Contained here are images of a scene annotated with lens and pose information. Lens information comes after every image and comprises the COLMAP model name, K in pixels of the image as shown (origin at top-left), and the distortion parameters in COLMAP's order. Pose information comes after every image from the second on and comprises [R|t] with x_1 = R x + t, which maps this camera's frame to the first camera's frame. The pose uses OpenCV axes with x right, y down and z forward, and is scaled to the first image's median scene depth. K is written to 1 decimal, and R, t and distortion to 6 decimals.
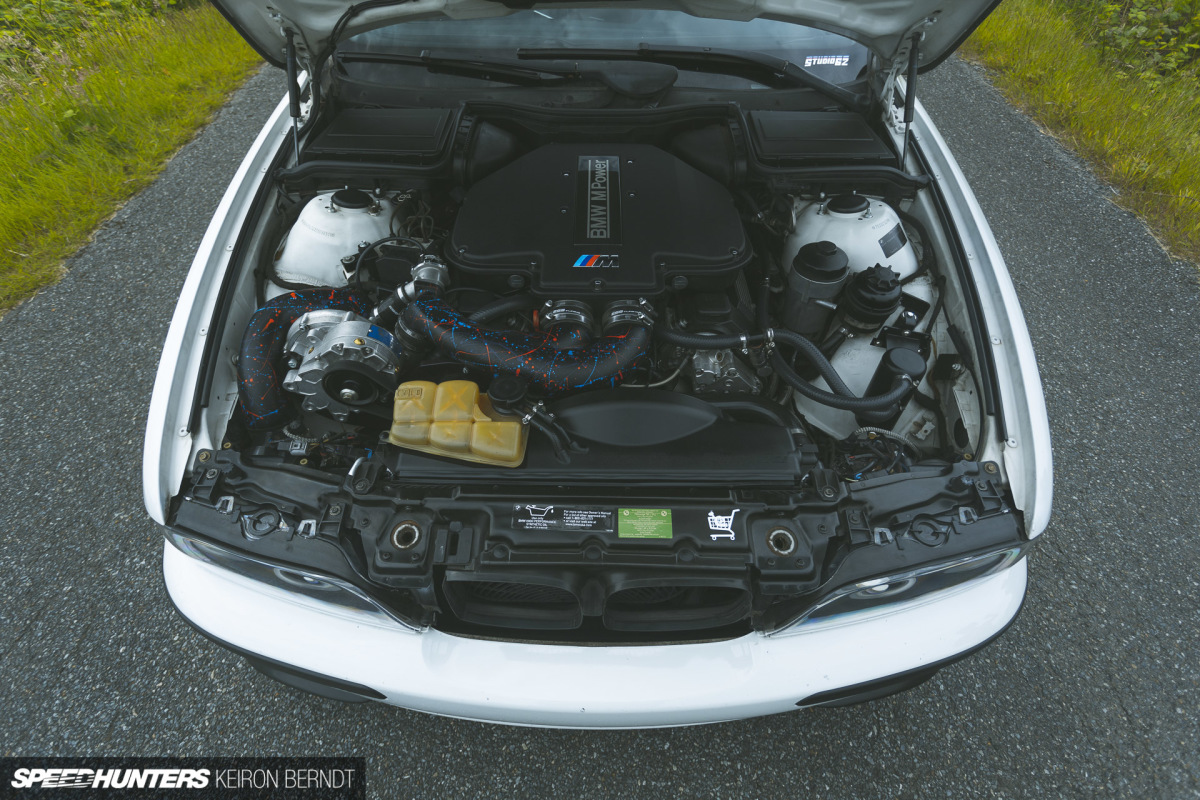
lens RADIAL K [[588.8, 0, 595.3], [0, 588.8, 405.3], [0, 0, 1]] dist [-0.000376, -0.000183]
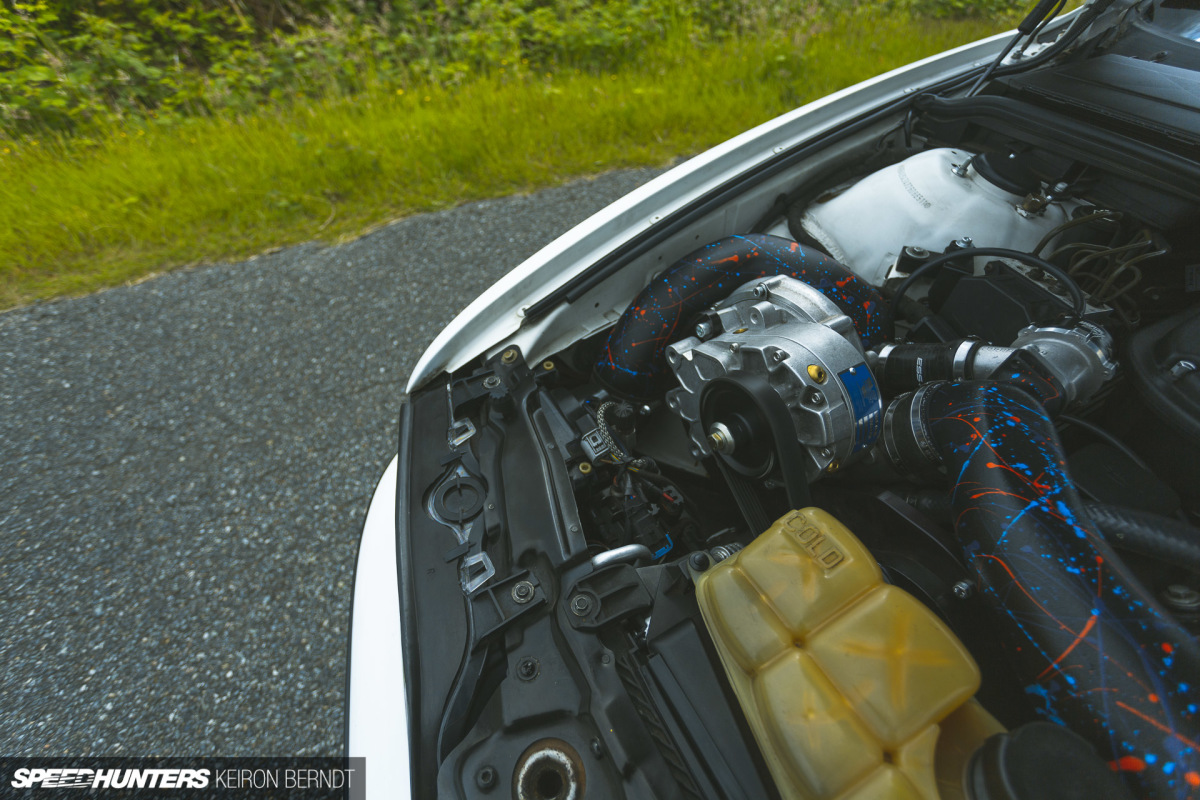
lens RADIAL K [[588.8, 0, 596.6], [0, 588.8, 393.6], [0, 0, 1]] dist [-0.000376, -0.000183]
pose [[0.518657, 0.627399, -0.580832, -0.204311], [-0.674316, 0.717832, 0.173249, -0.057733], [0.525636, 0.301808, 0.795374, 0.527217]]
